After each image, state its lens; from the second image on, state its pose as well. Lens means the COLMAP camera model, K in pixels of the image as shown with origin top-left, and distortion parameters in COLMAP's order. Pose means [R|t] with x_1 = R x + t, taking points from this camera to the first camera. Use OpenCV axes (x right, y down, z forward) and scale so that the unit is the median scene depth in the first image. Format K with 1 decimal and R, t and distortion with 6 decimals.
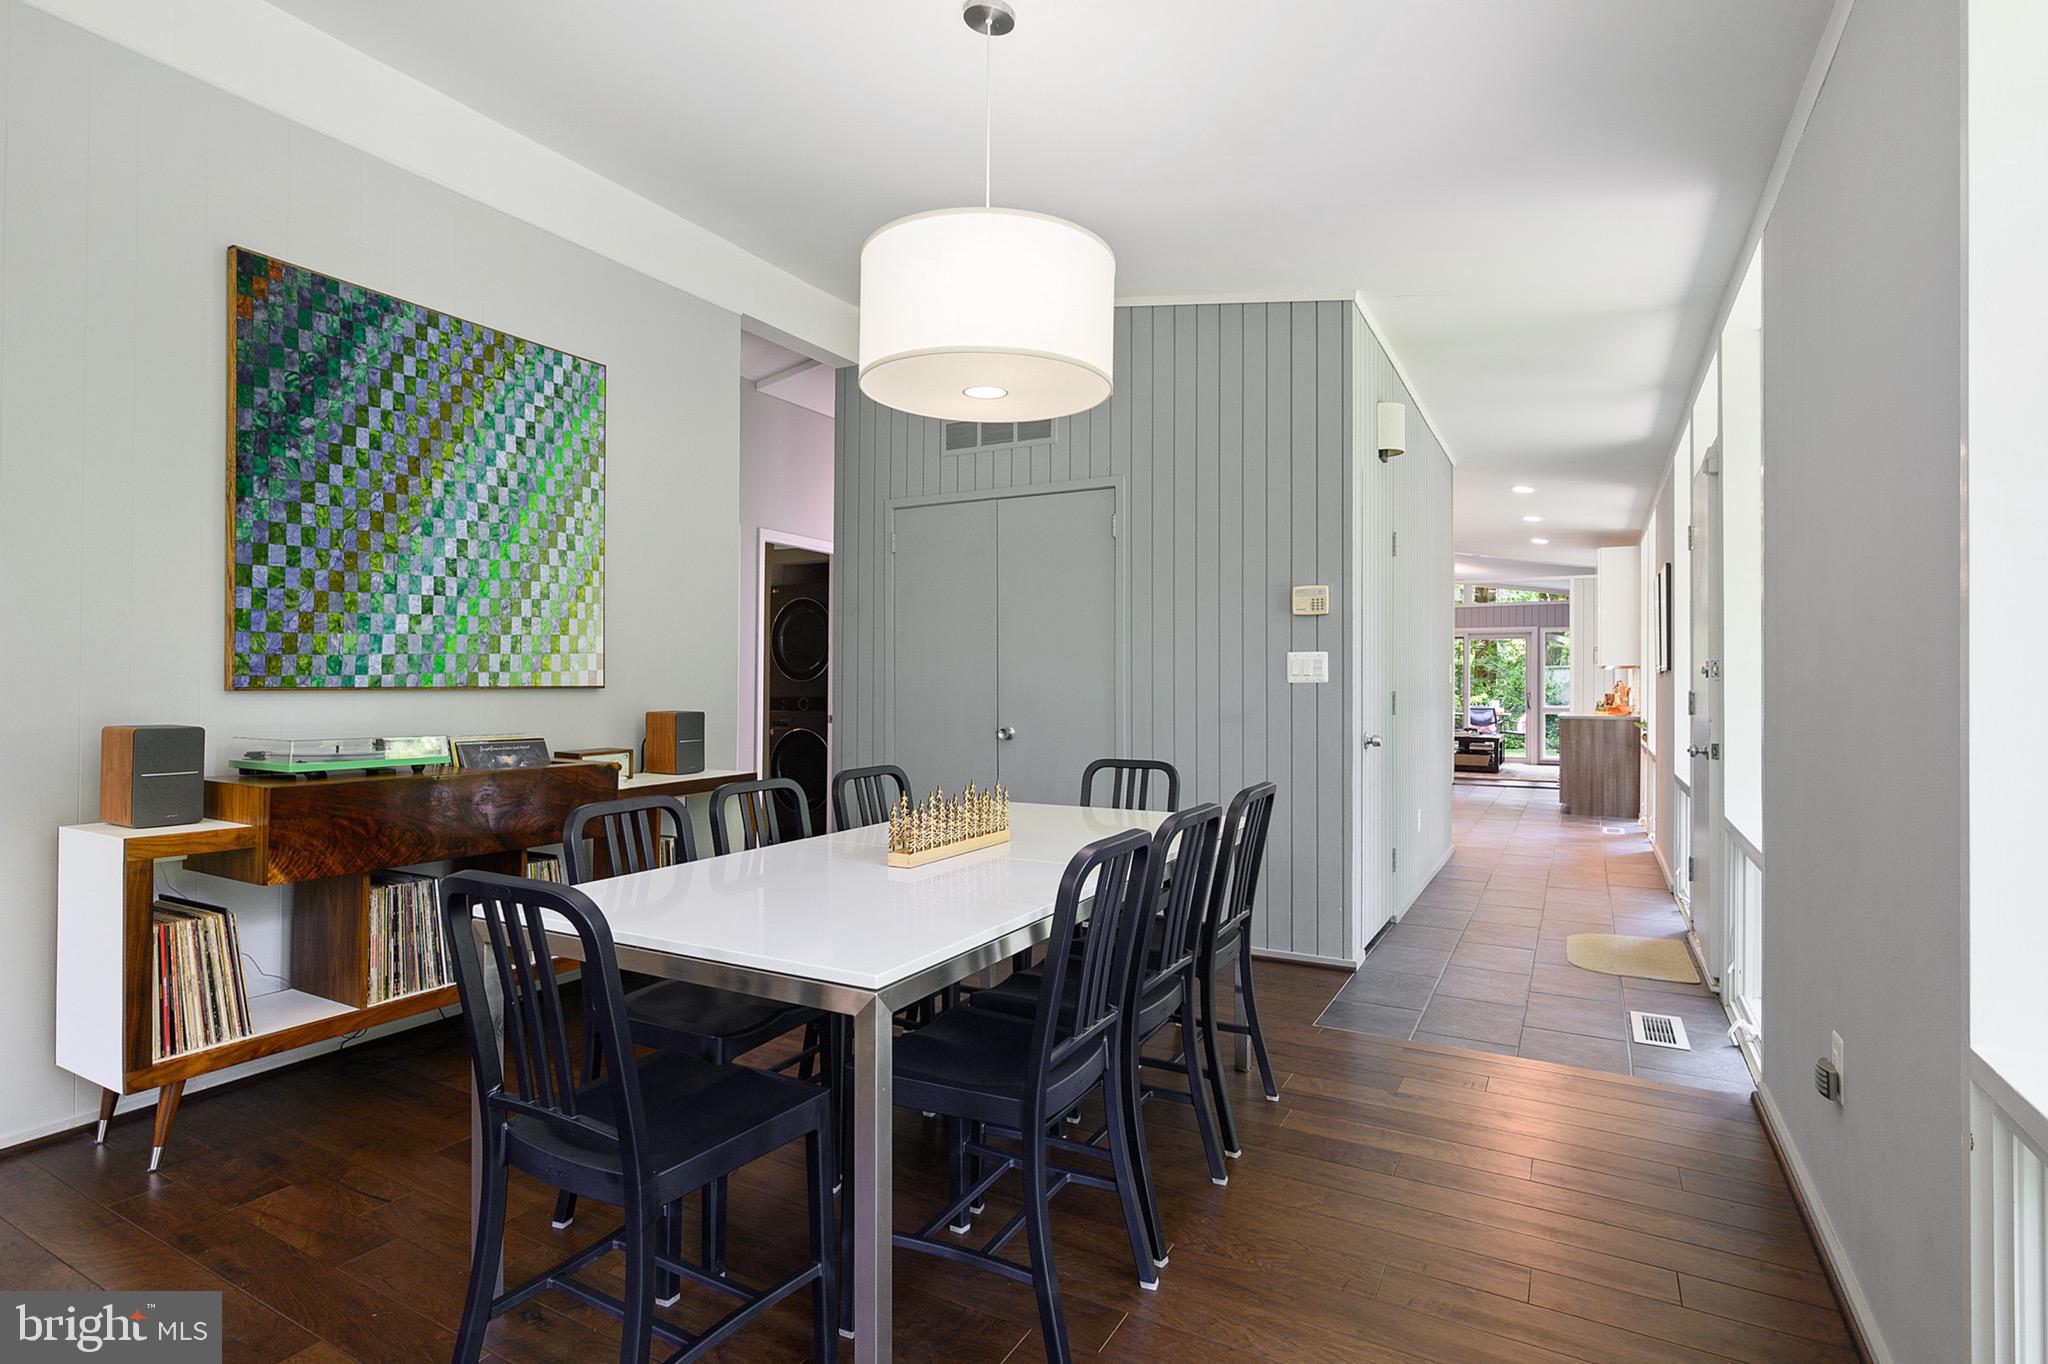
lens RADIAL K [[1018.0, 0, 1028.6], [0, 1018.0, 676.9], [0, 0, 1]] dist [0.000565, -0.000683]
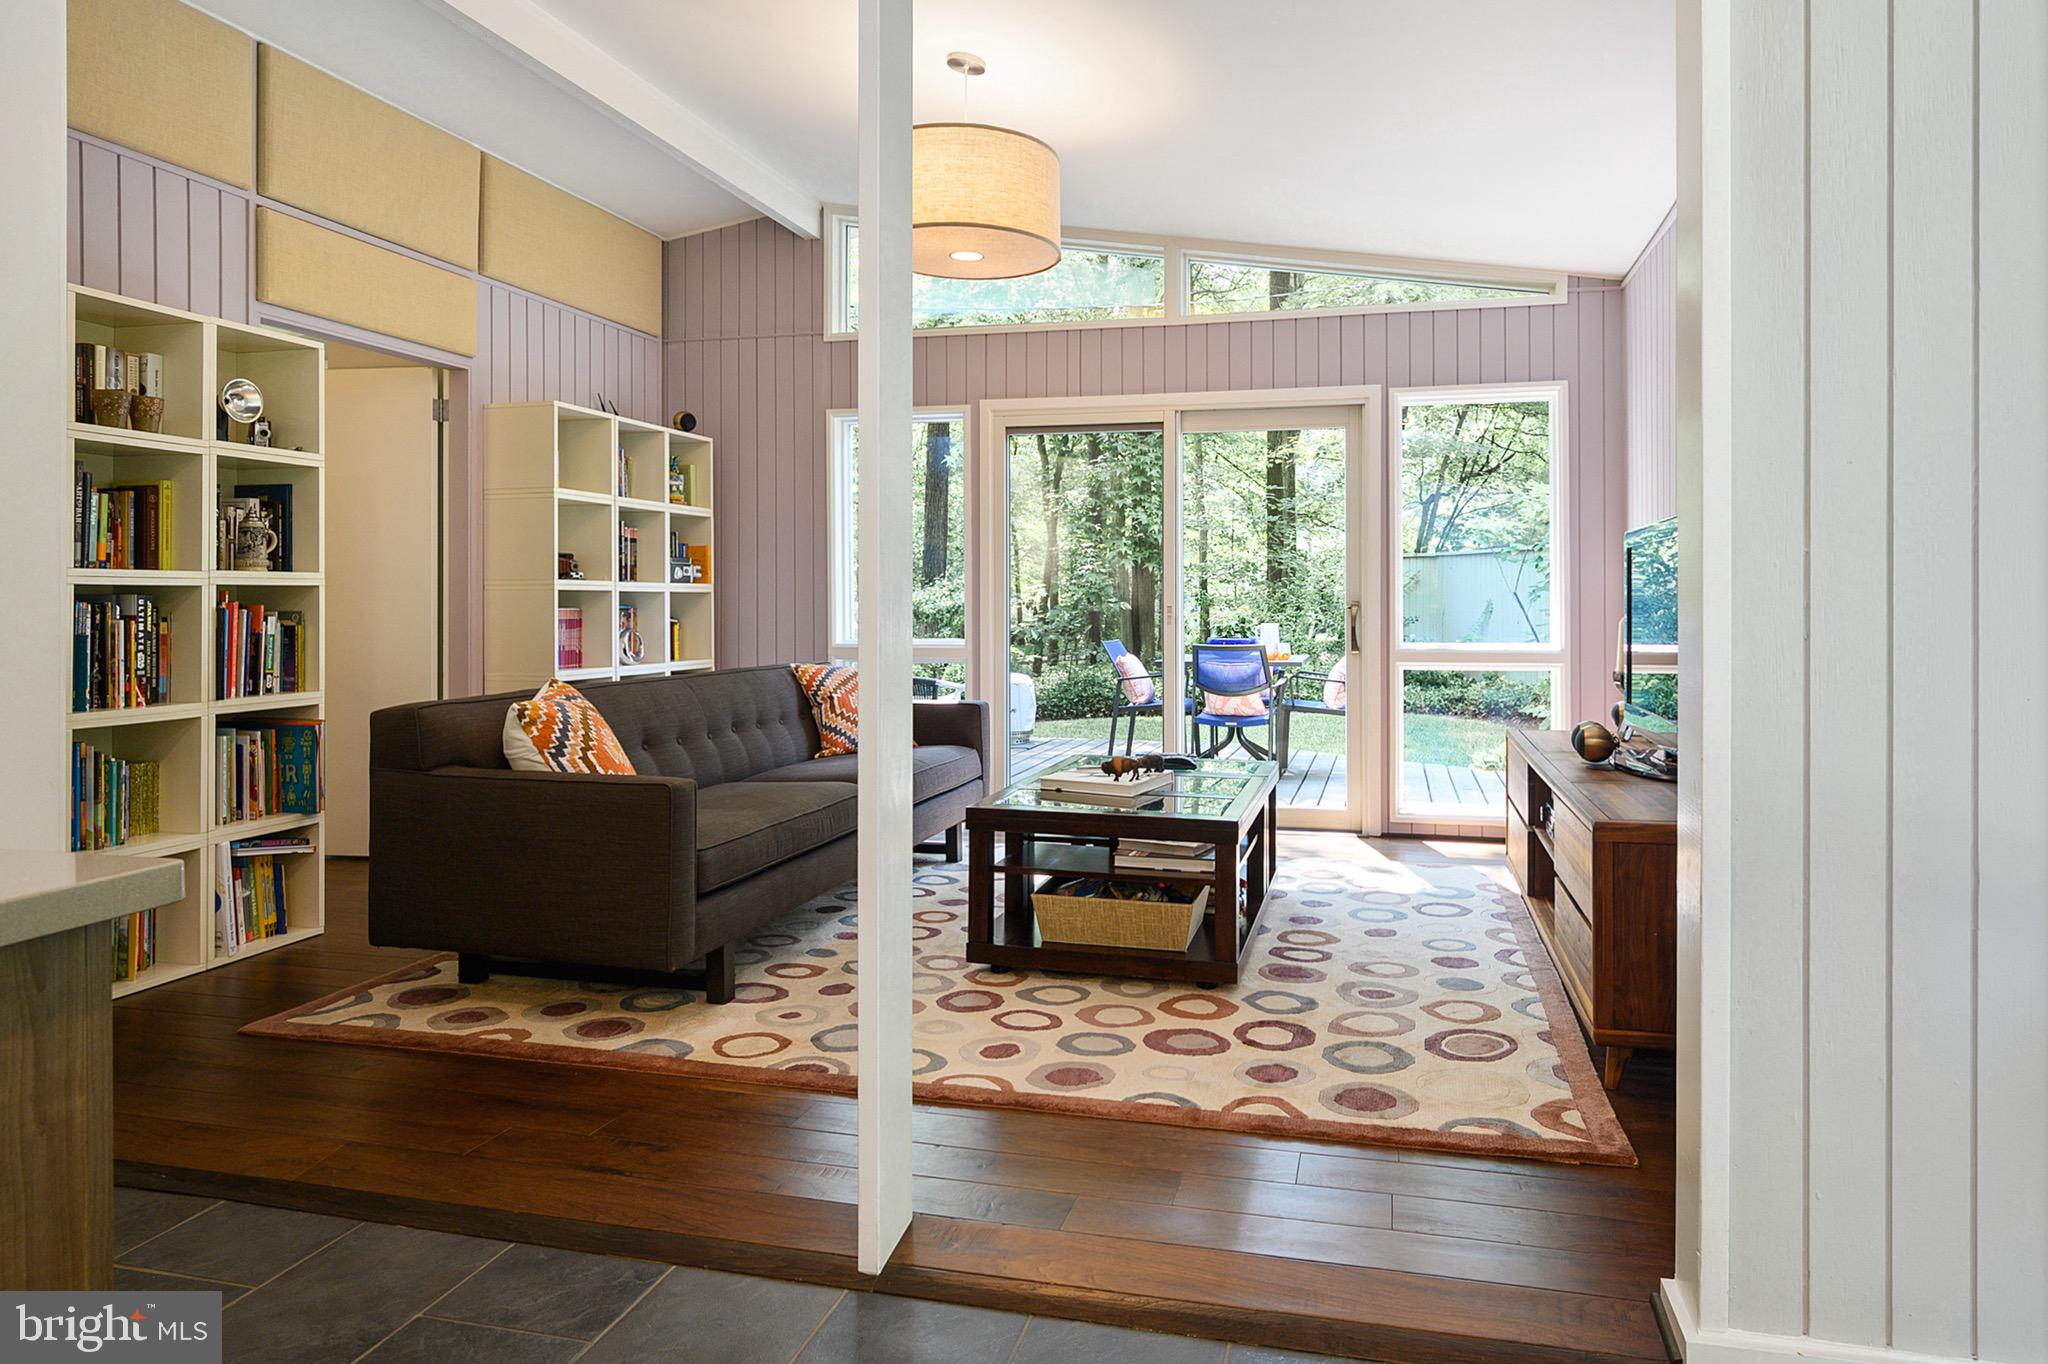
lens RADIAL K [[1173.4, 0, 1127.4], [0, 1173.4, 589.4], [0, 0, 1]] dist [-0.003324, -0.000313]
pose [[0.961691, -0.002424, 0.274126, 0.377411], [0.002191, 0.999997, 0.001154, 0.012305], [-0.274128, -0.000509, 0.961693, 0.781590]]
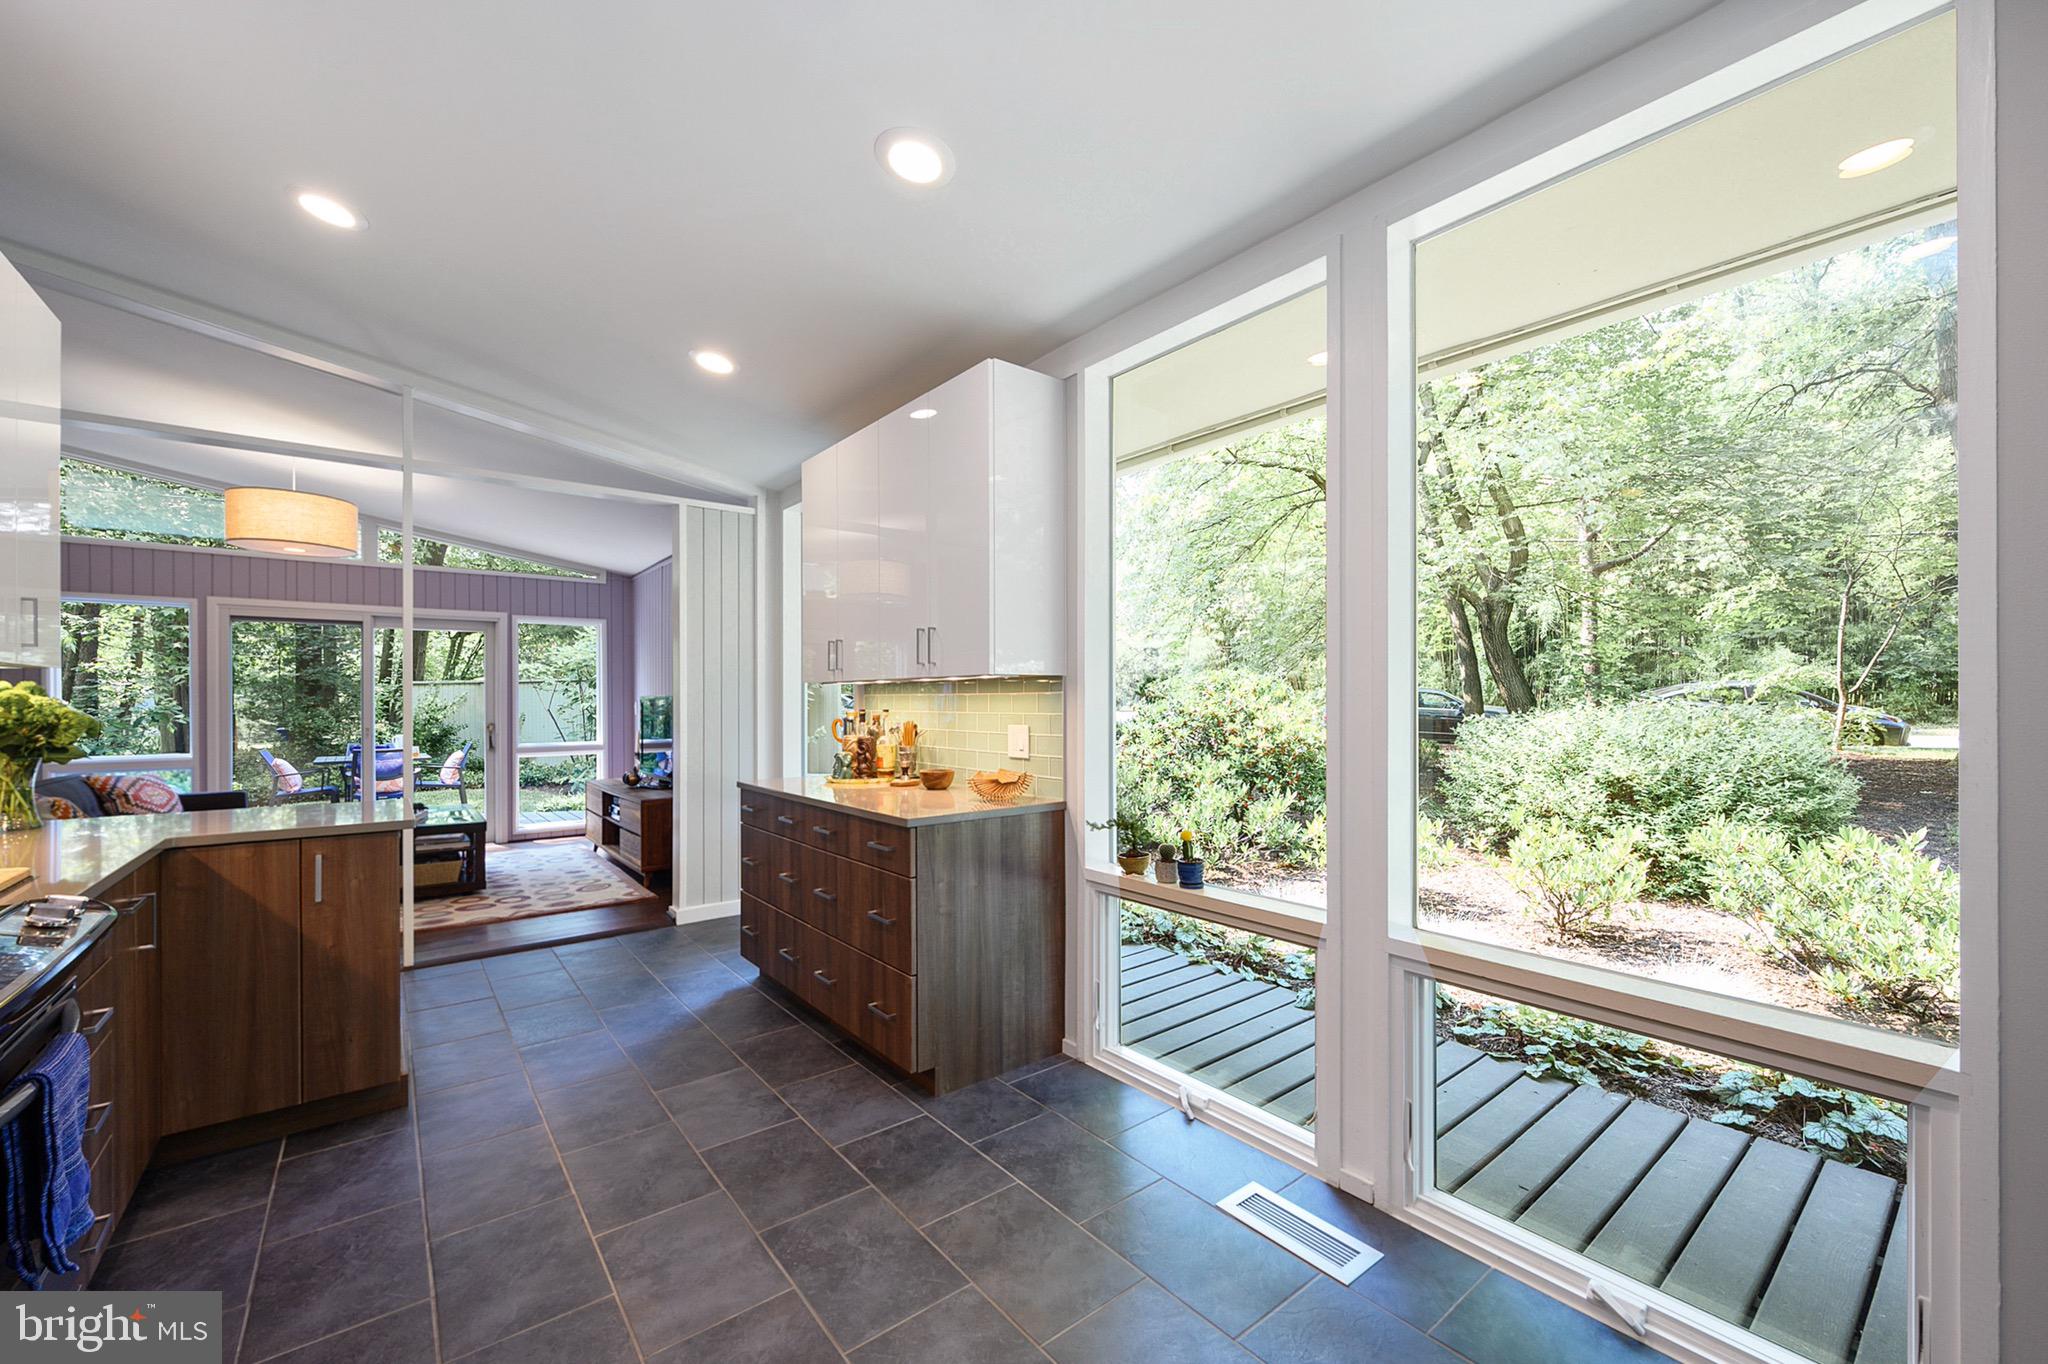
lens RADIAL K [[824.8, 0, 1027.5], [0, 824.8, 697.9], [0, 0, 1]] dist [0.001856, 0.000555]
pose [[0.395615, -0.002685, 0.918413, 0.198277], [-0.000814, 0.999994, 0.003274, -0.002041], [-0.918416, -0.002043, 0.395610, 0.601582]]
